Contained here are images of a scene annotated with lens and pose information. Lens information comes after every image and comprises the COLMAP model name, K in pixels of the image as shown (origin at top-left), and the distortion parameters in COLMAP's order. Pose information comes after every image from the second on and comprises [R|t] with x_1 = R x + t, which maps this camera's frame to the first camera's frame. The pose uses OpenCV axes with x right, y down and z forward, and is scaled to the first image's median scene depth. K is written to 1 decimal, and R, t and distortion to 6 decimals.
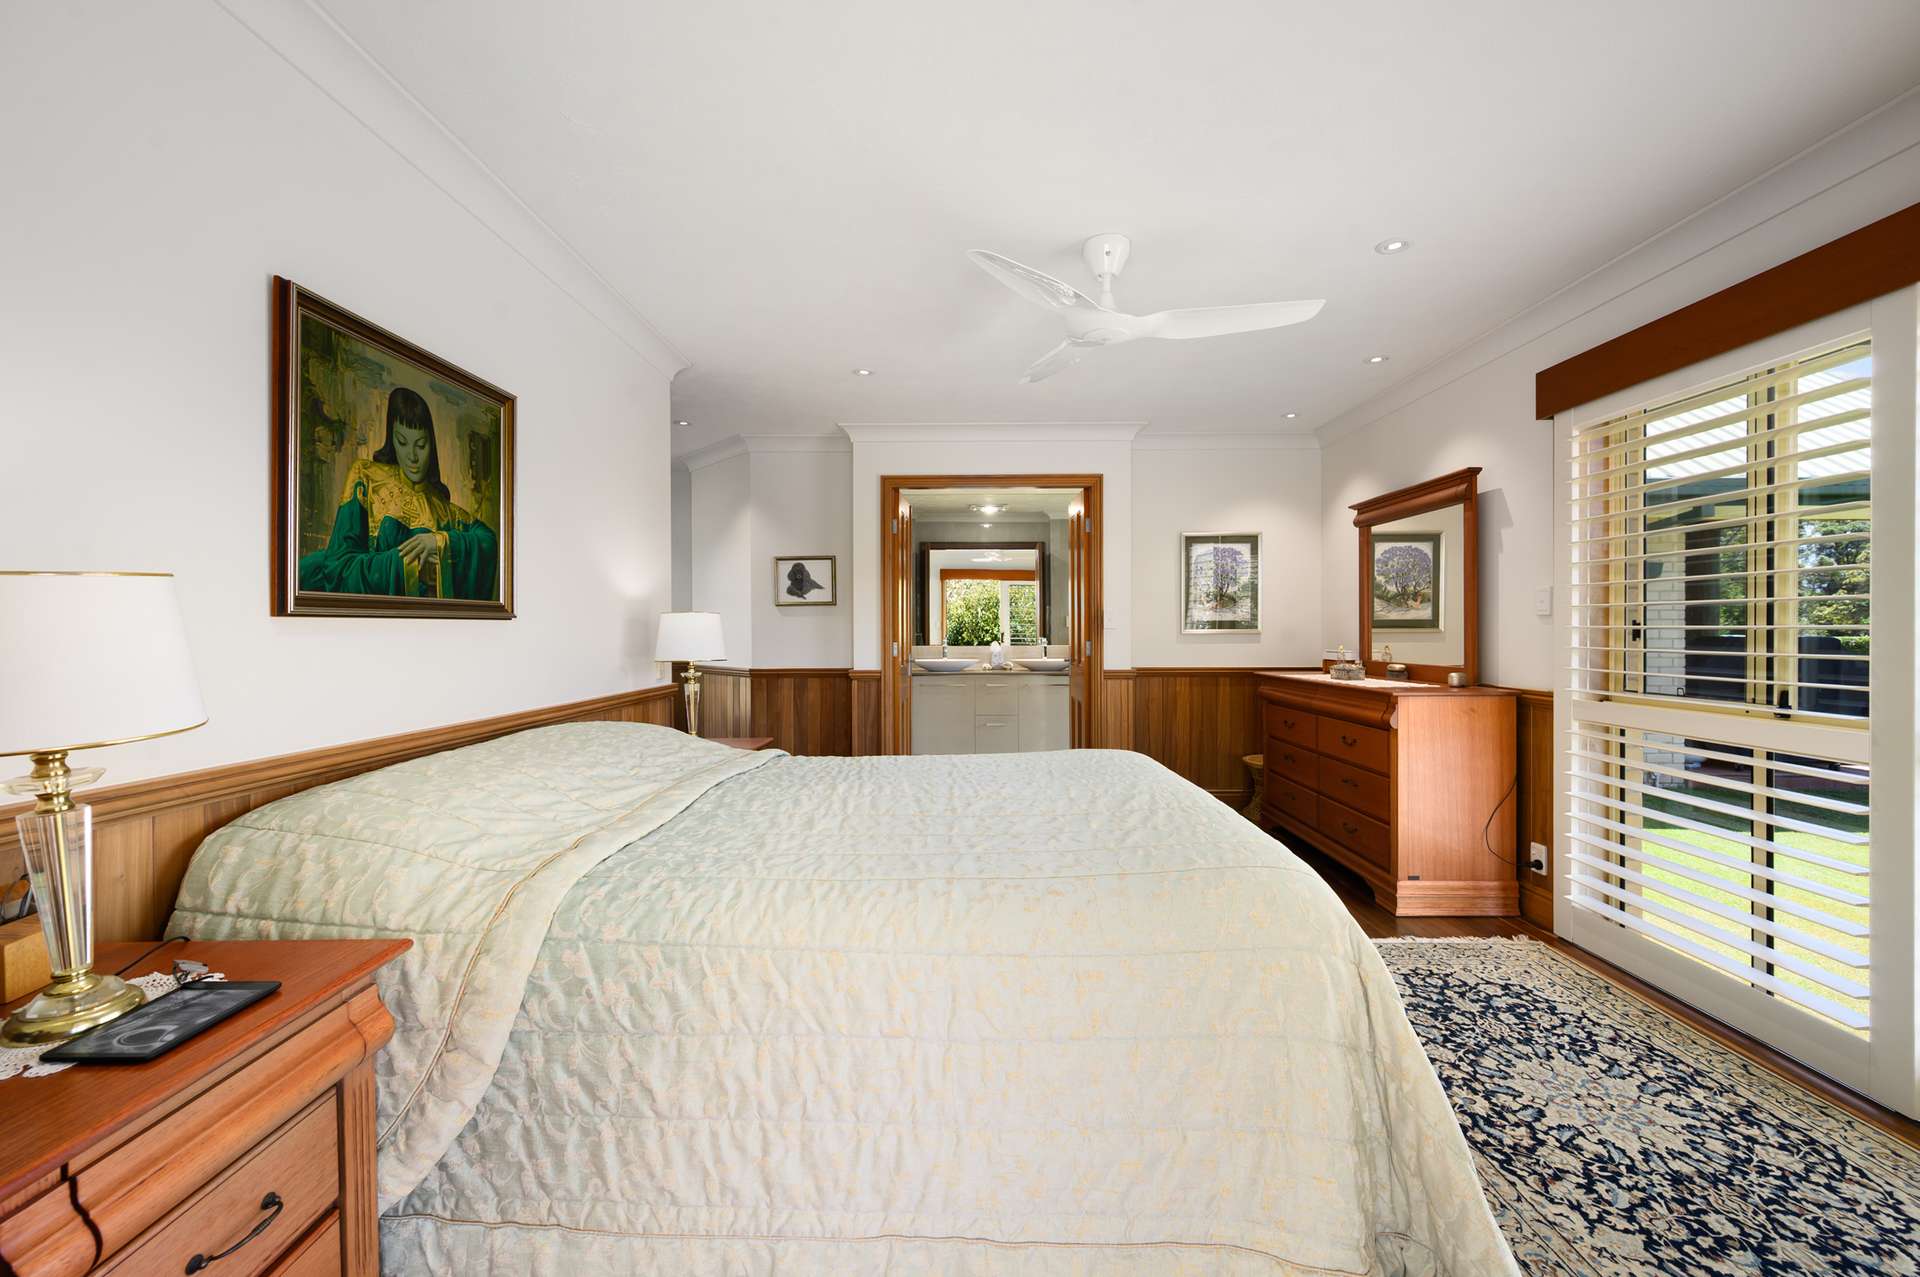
lens RADIAL K [[760.2, 0, 957.9], [0, 760.2, 639.7], [0, 0, 1]] dist [-0.002368, -0.000078]
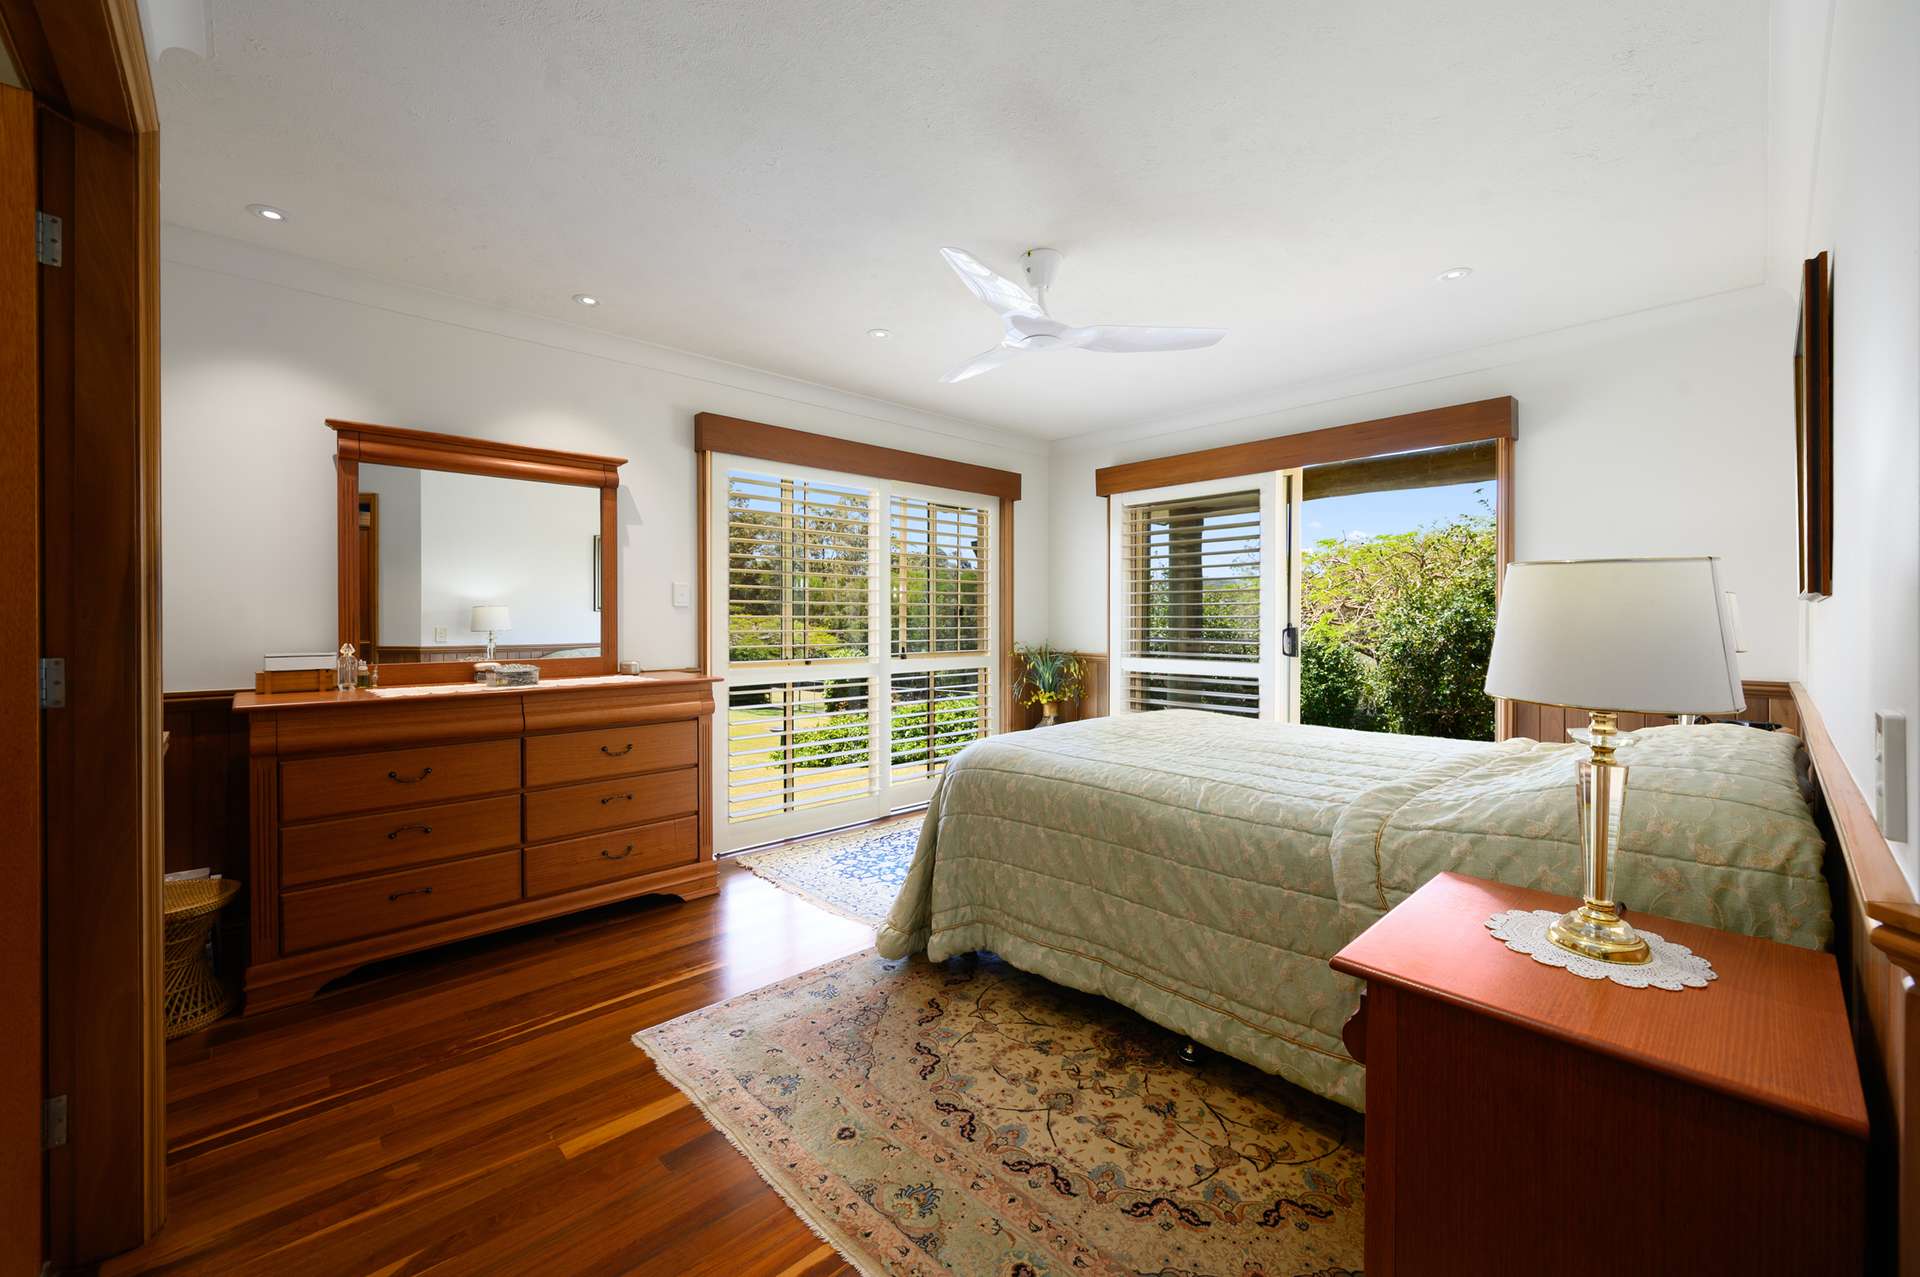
lens RADIAL K [[760.2, 0, 956.8], [0, 760.2, 623.0], [0, 0, 1]] dist [-0.002368, -0.000078]
pose [[-0.685239, -0.005936, 0.728294, -0.470374], [0.003137, 0.999933, 0.011102, -0.019322], [-0.728311, 0.009893, -0.685175, 1.693074]]
